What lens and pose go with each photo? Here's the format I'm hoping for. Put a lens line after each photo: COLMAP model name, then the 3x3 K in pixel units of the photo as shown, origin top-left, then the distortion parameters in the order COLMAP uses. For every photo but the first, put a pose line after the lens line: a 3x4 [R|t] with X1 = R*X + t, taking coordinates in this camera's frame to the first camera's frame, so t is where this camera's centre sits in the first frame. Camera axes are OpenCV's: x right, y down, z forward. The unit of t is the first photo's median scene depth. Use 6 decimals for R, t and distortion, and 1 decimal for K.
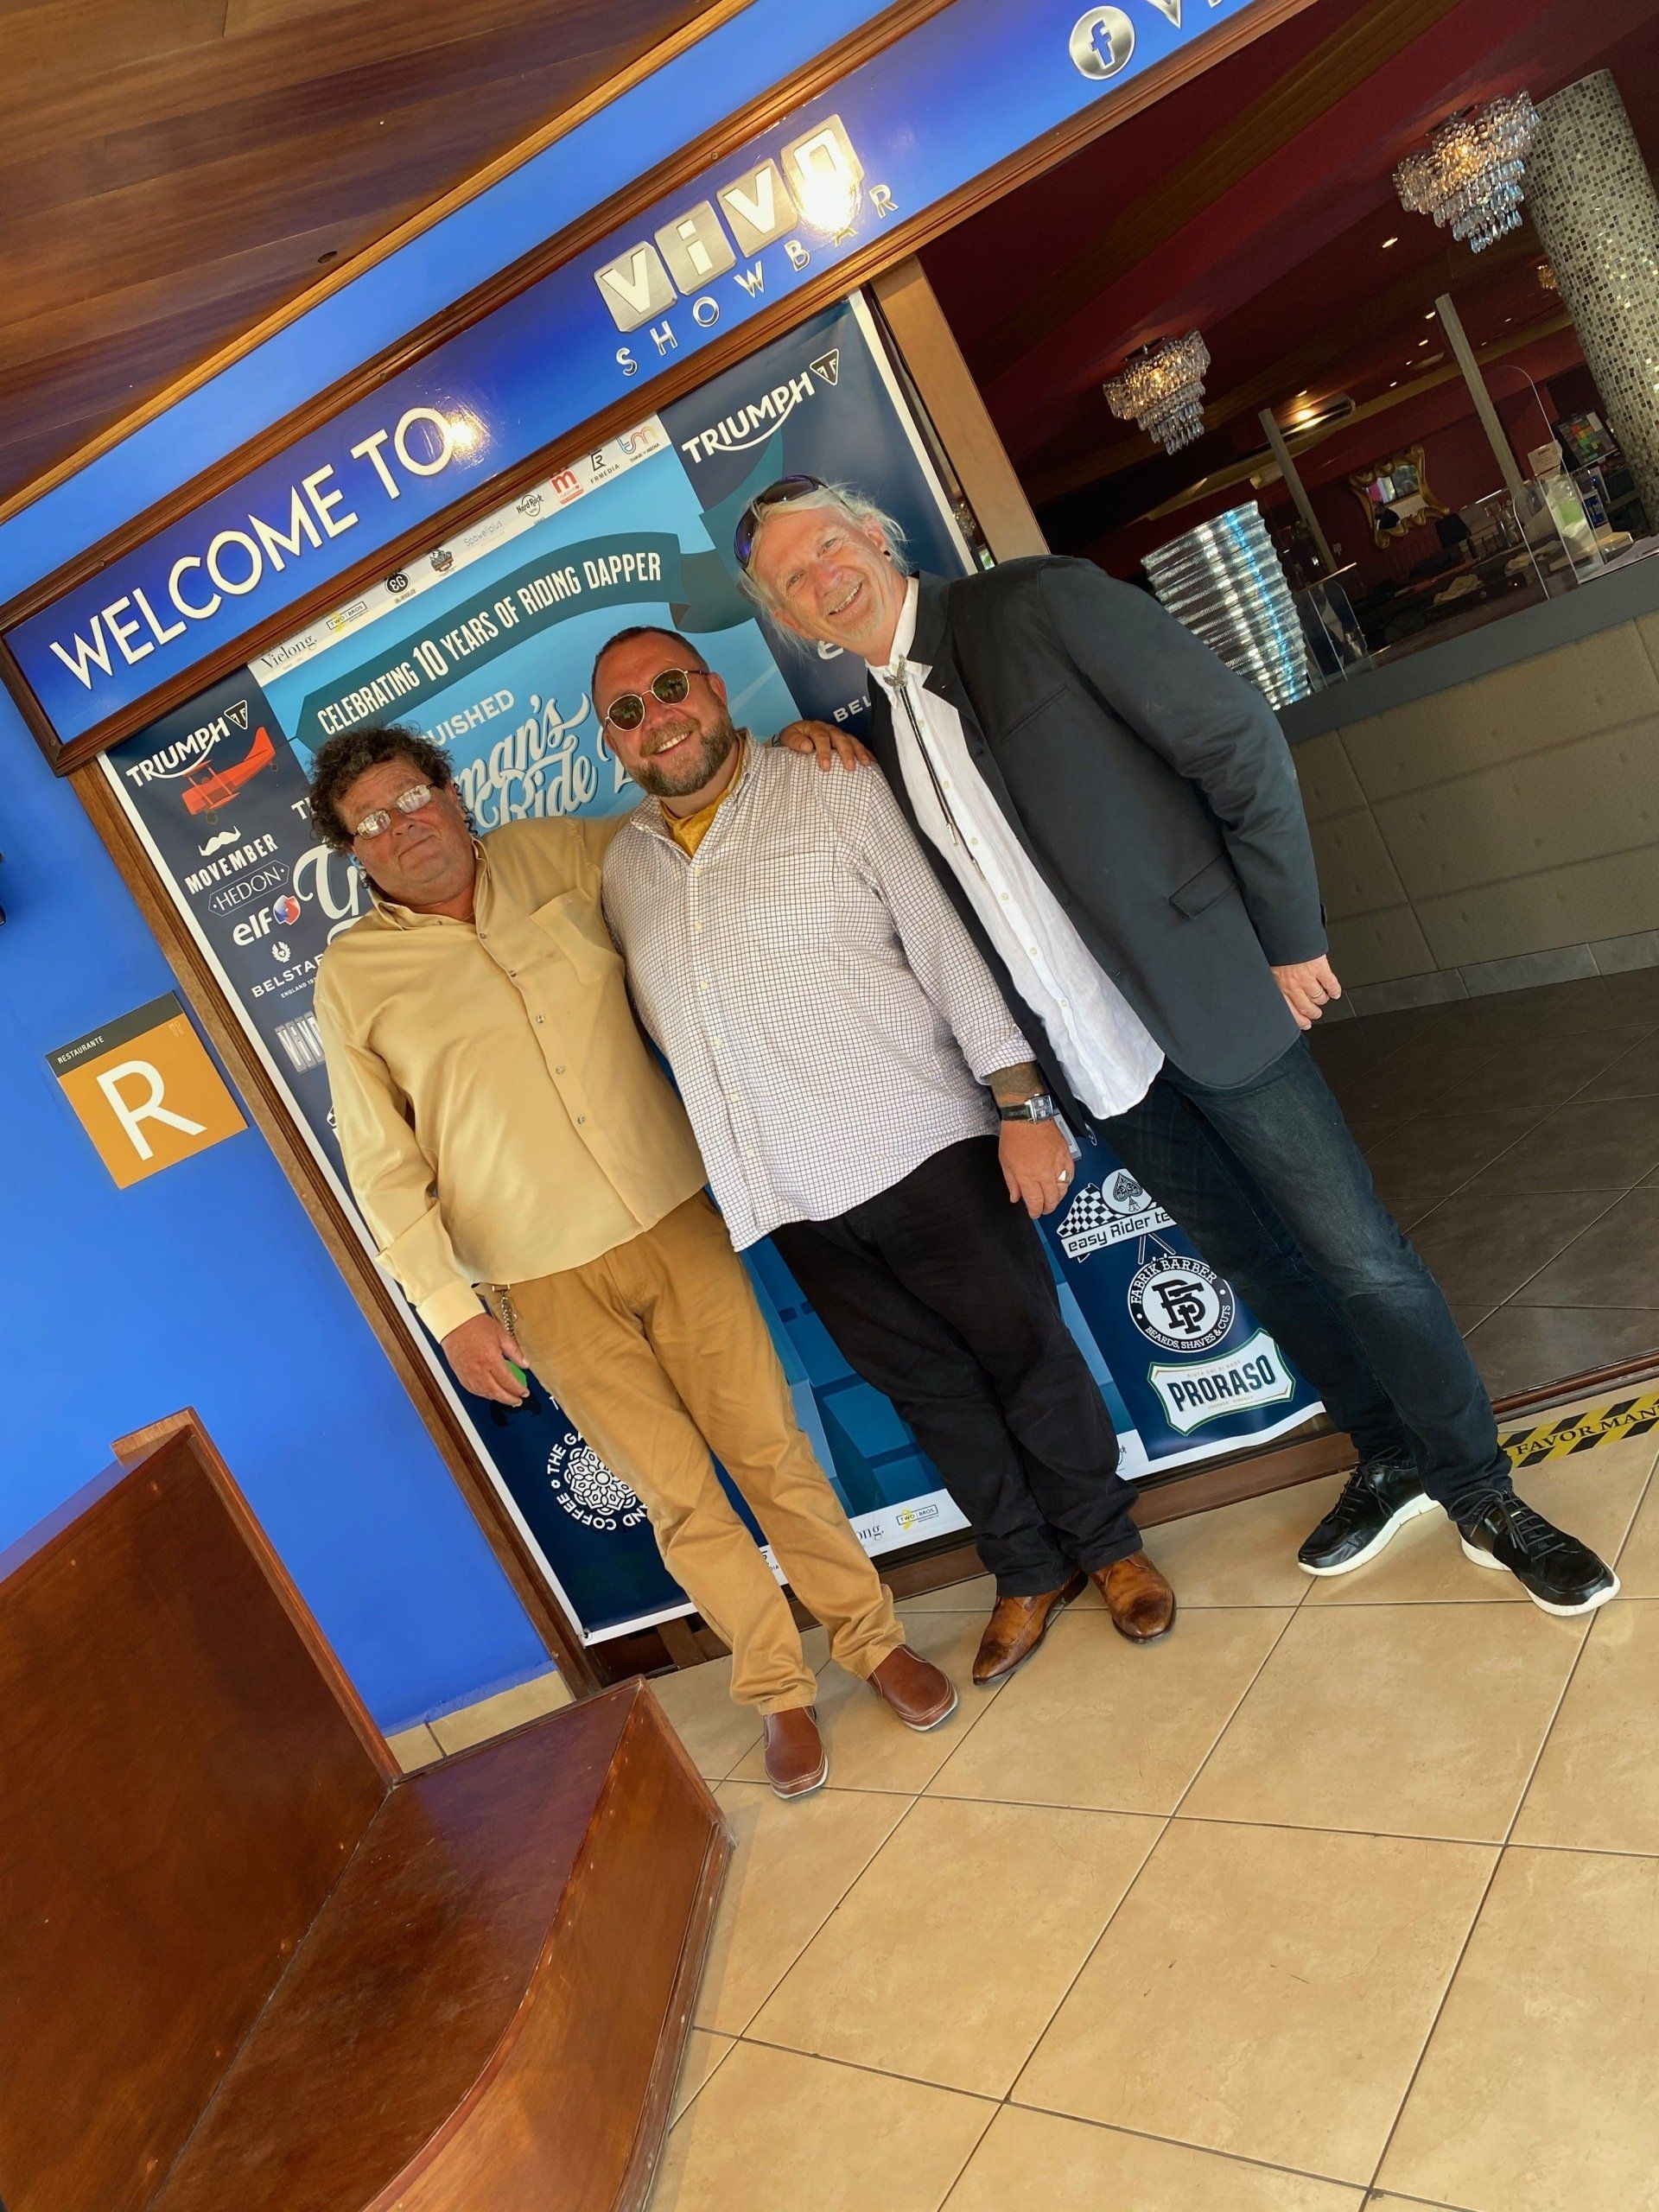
lens RADIAL K [[1690.0, 0, 807.9], [0, 1690.0, 1093.9], [0, 0, 1]] dist [-0.001893, 0.010725]
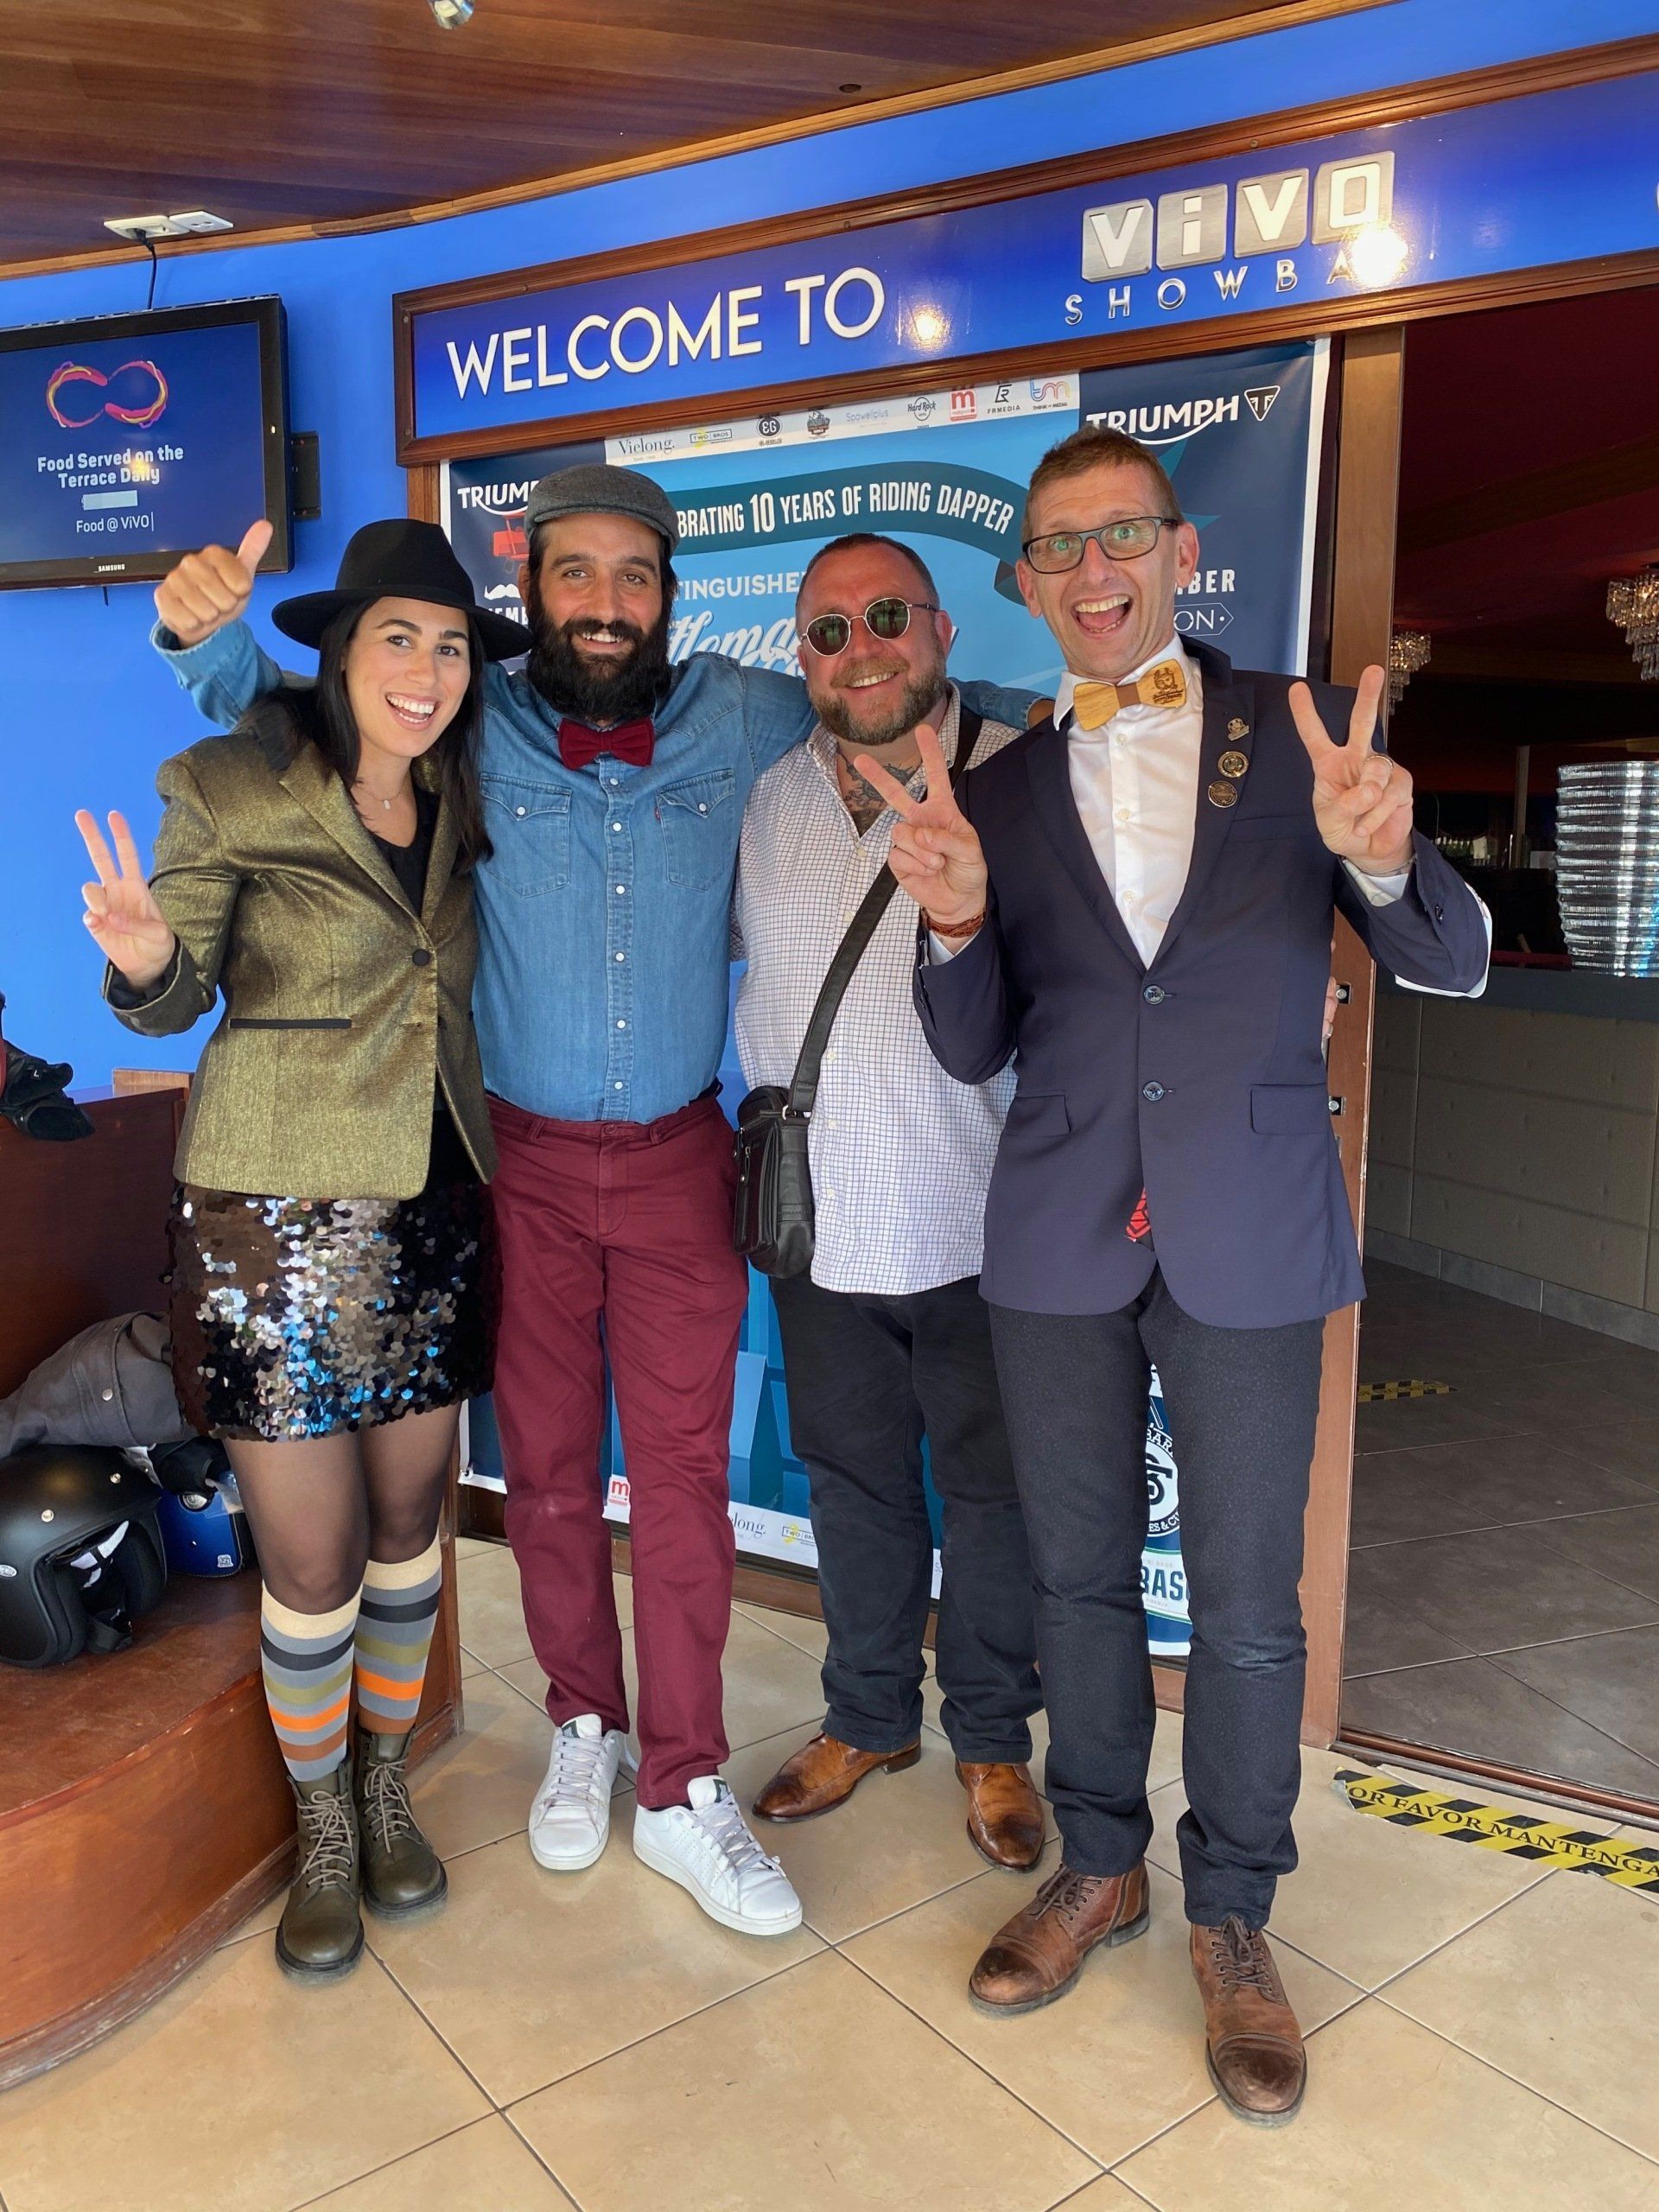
lens RADIAL K [[1689.6, 0, 815.6], [0, 1689.6, 1079.9], [0, 0, 1]] dist [0.001914, 0.002729]
pose [[0.874655, 0.465196, -0.136274, 0.089134], [-0.464391, 0.884744, 0.039611, -0.020657], [0.138995, 0.028638, 0.989879, 0.052029]]
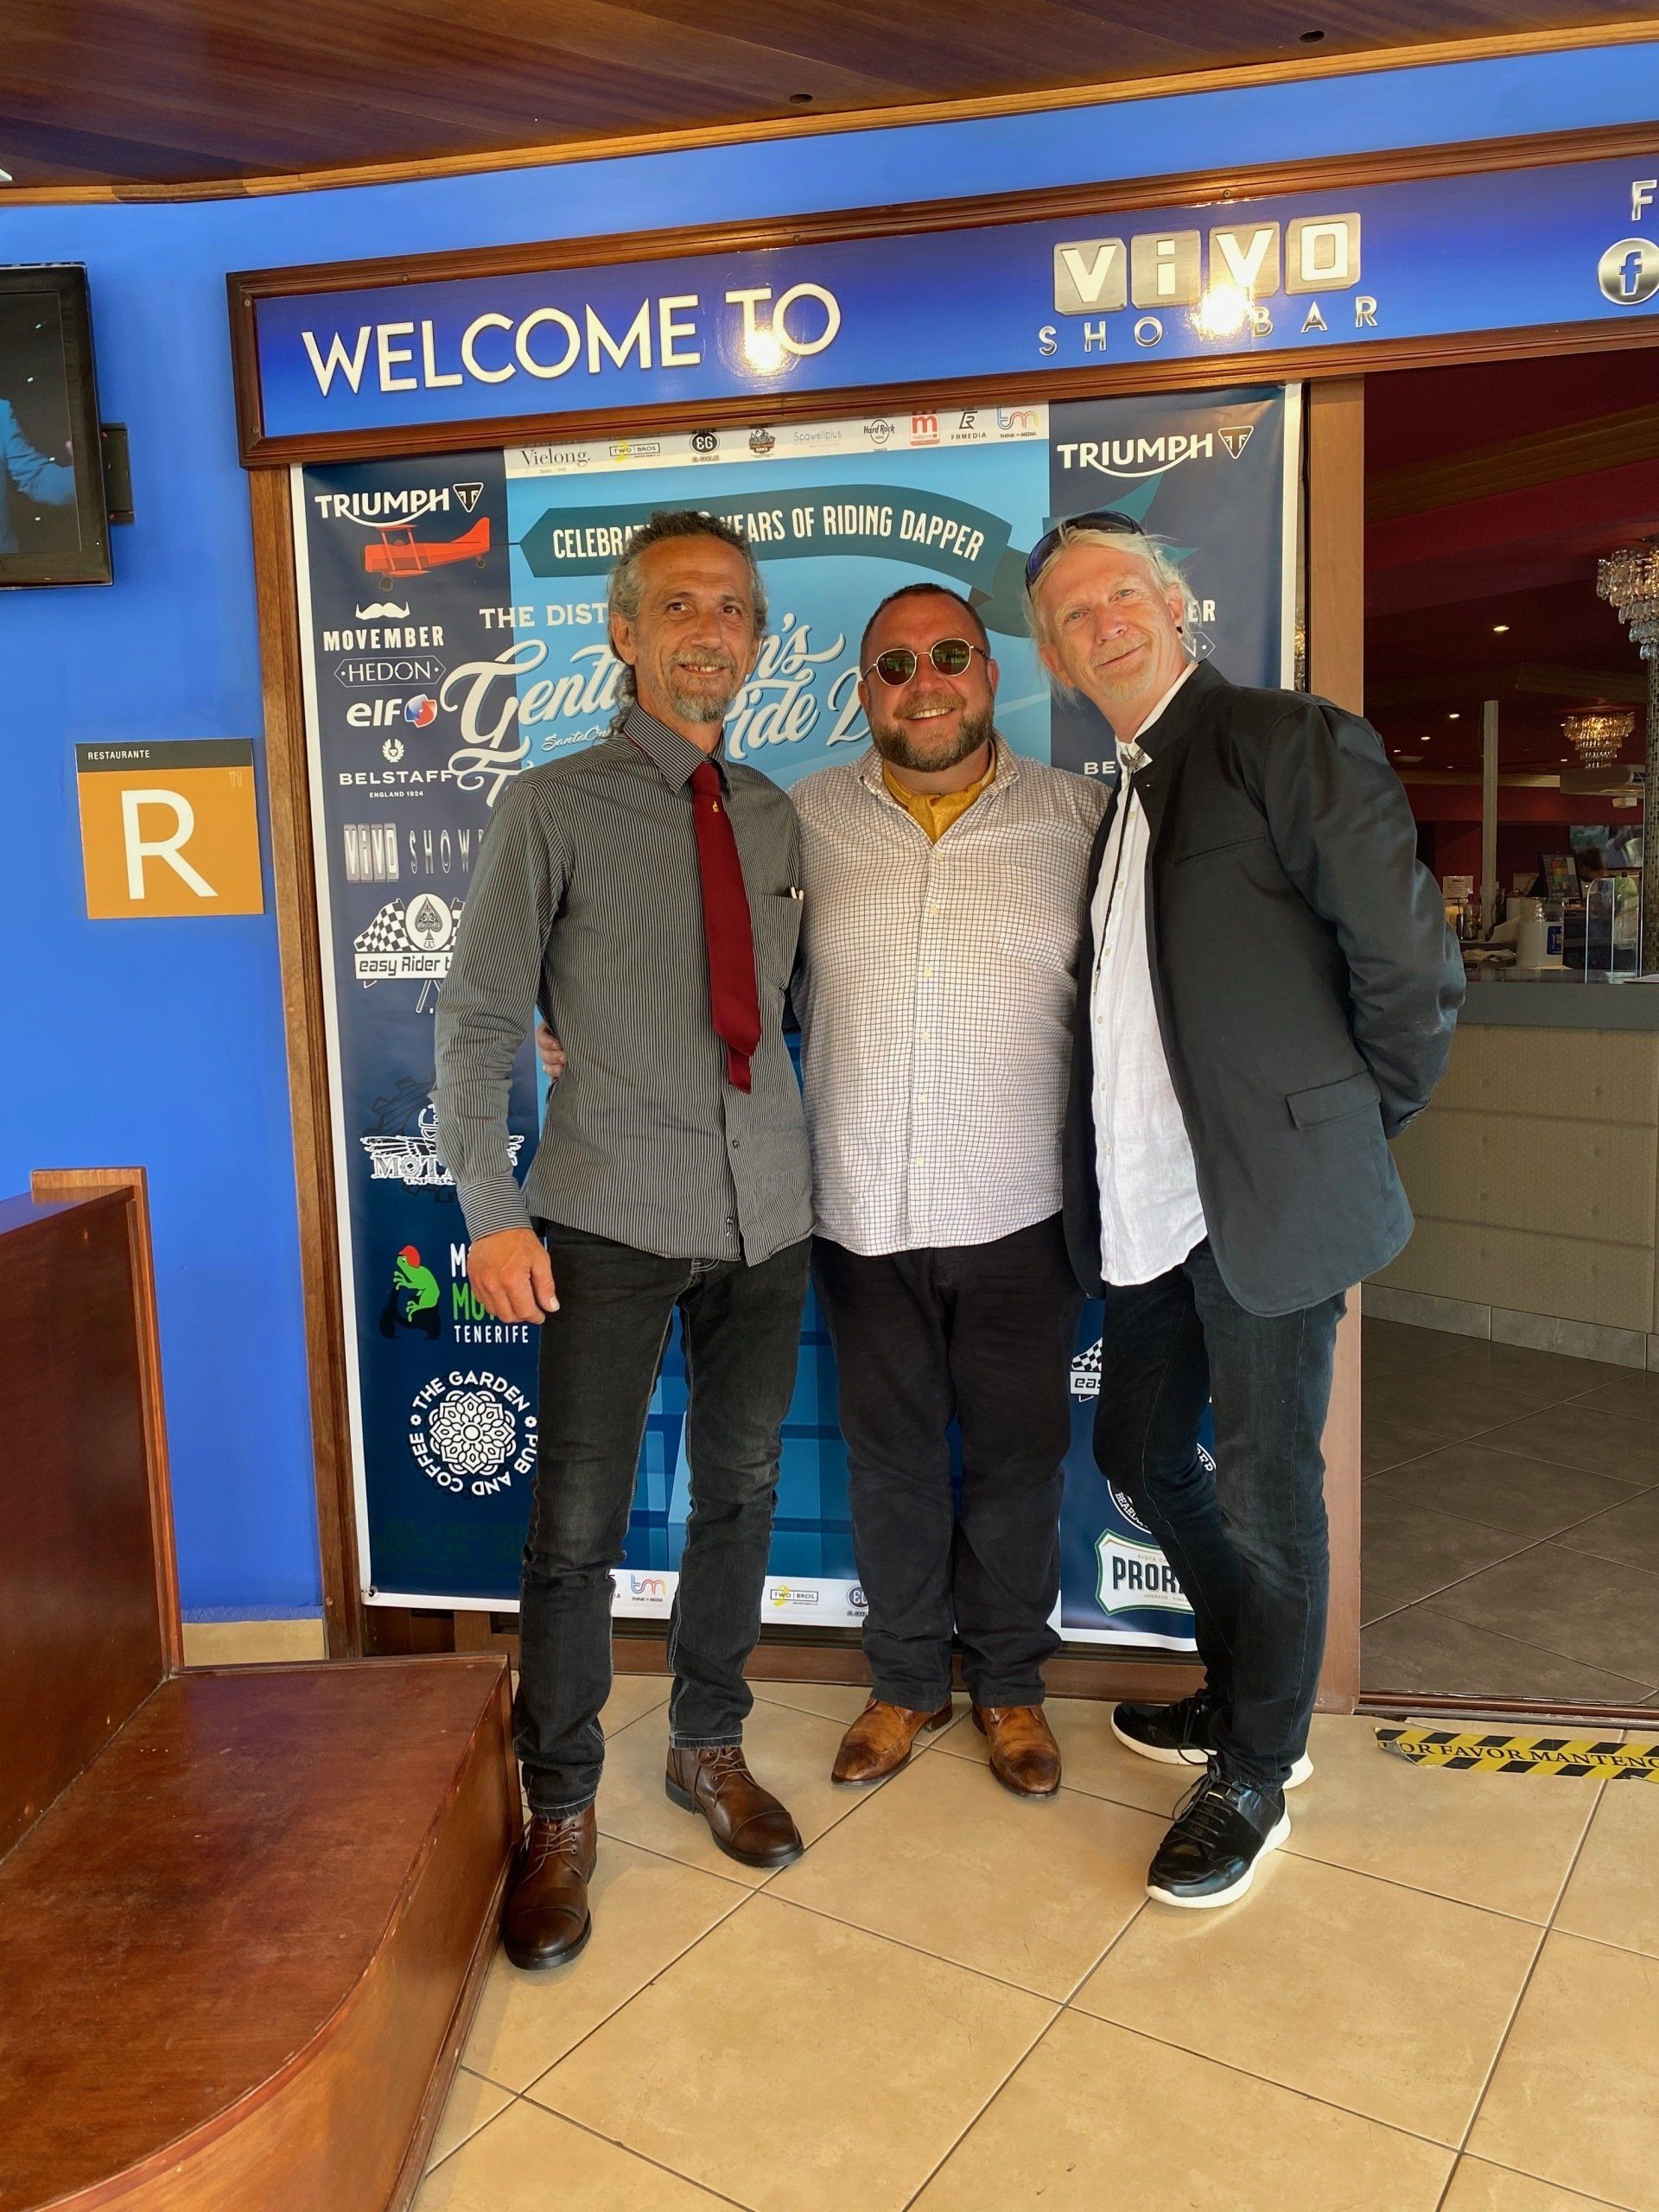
lens RADIAL K [[1690.6, 0, 821.1], [0, 1690.6, 1094.8], [0, 0, 1]] dist [0.003011, 0.003204]
pose [[0.906552, 0.397530, 0.141888, -0.176552], [-0.384793, 0.916511, -0.109283, 0.104760], [-0.173485, 0.044473, 0.983832, 0.091073]]
